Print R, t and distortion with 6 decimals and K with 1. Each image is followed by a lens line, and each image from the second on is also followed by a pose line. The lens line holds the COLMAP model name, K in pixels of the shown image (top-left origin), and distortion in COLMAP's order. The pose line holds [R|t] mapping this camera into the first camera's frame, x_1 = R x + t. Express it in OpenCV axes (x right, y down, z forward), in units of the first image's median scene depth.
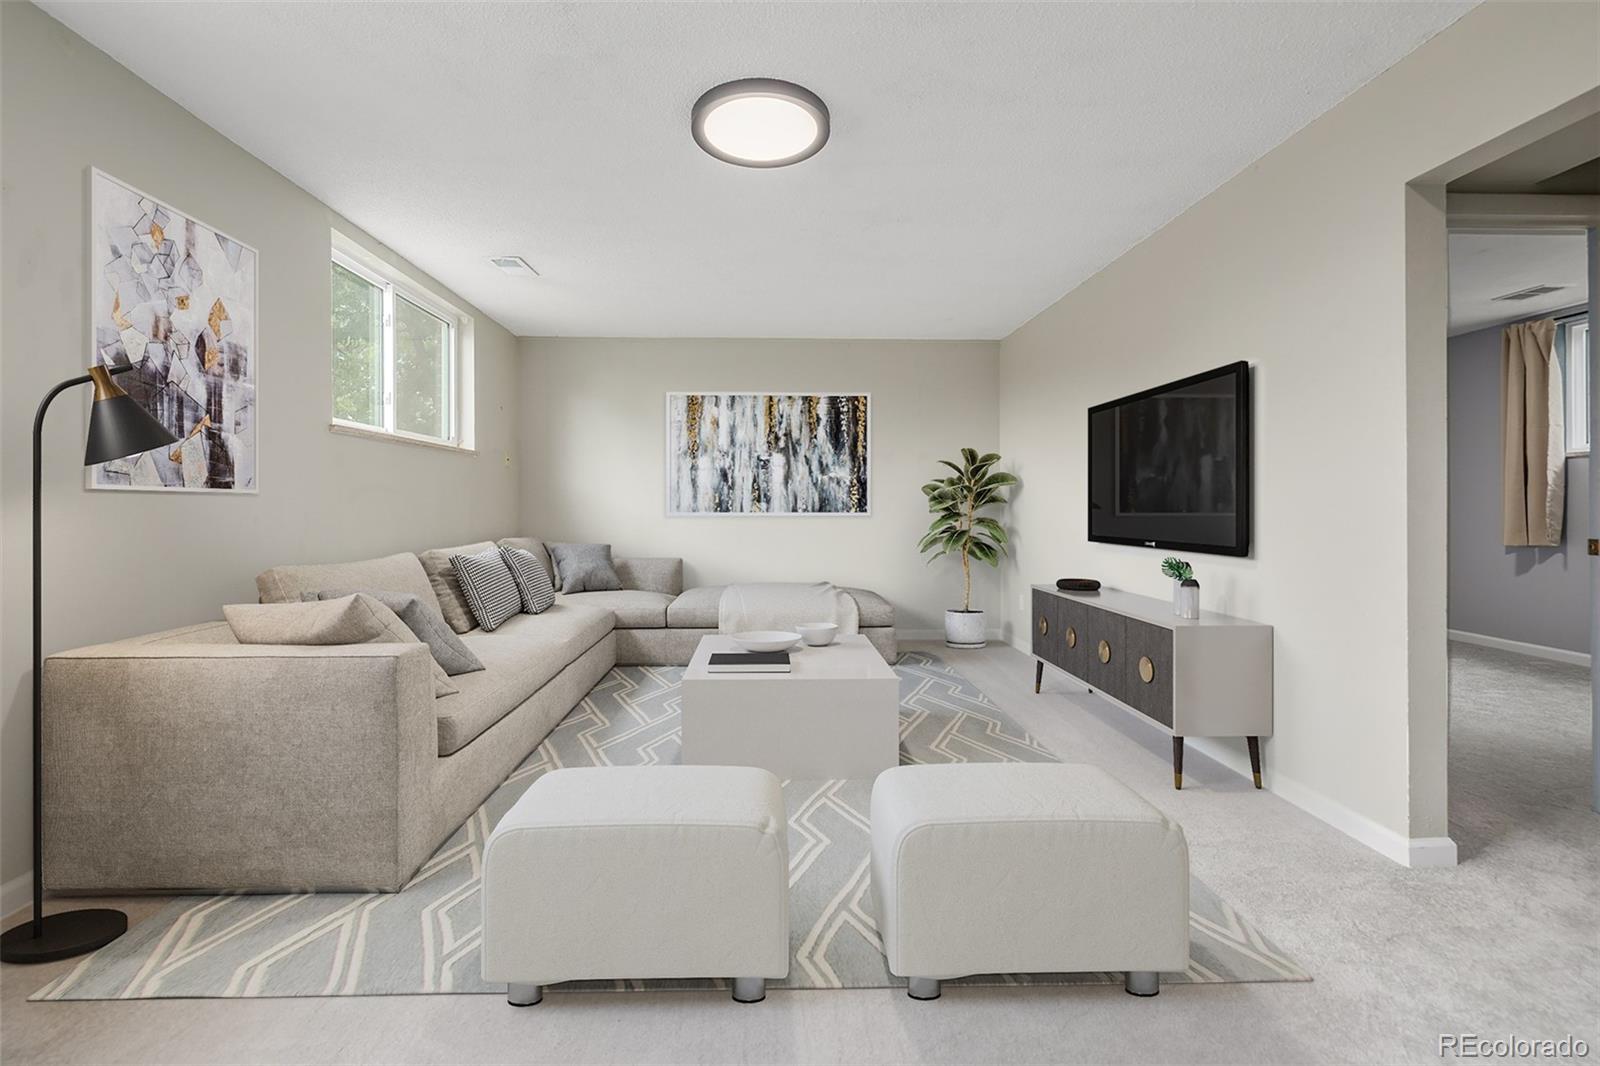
lens RADIAL K [[699.3, 0, 792.4], [0, 699.3, 503.9], [0, 0, 1]] dist [-0.000704, -0.000070]
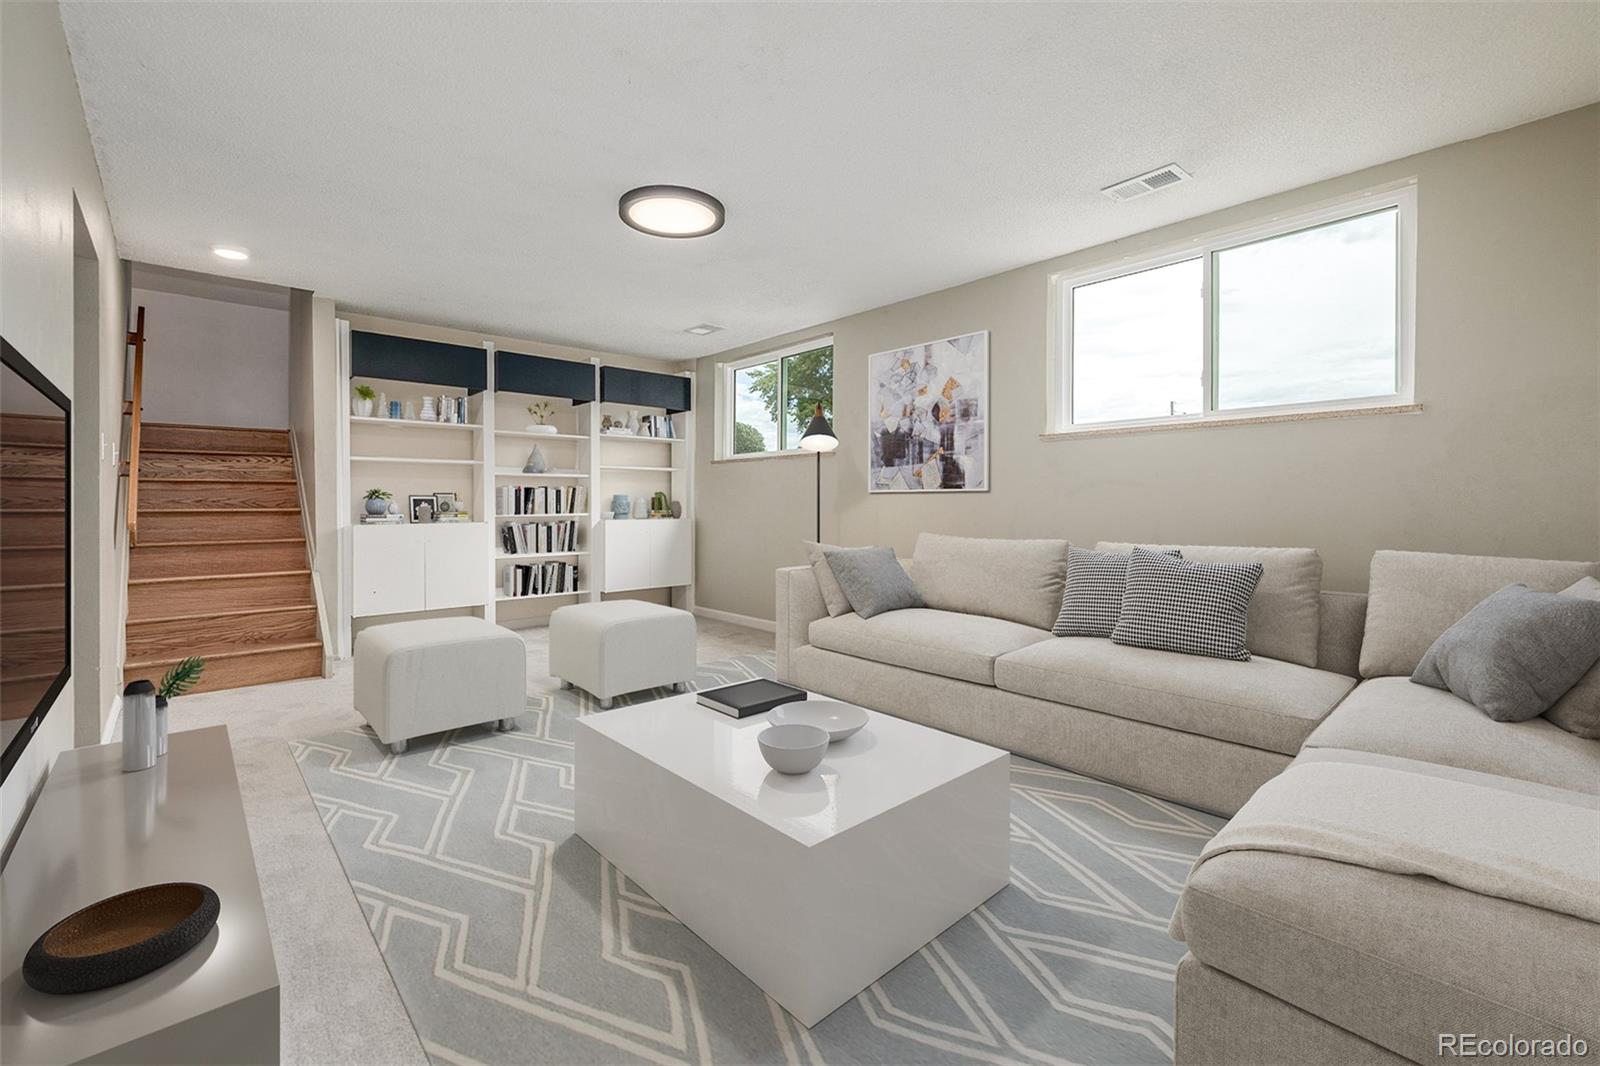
lens RADIAL K [[699.3, 0, 821.4], [0, 699.3, 498.7], [0, 0, 1]] dist [-0.000704, -0.000070]
pose [[-0.729679, 0.002141, -0.683786, 0.590764], [0.000209, 0.999996, 0.002907, -0.003652], [0.683789, 0.001978, -0.729677, 2.089576]]
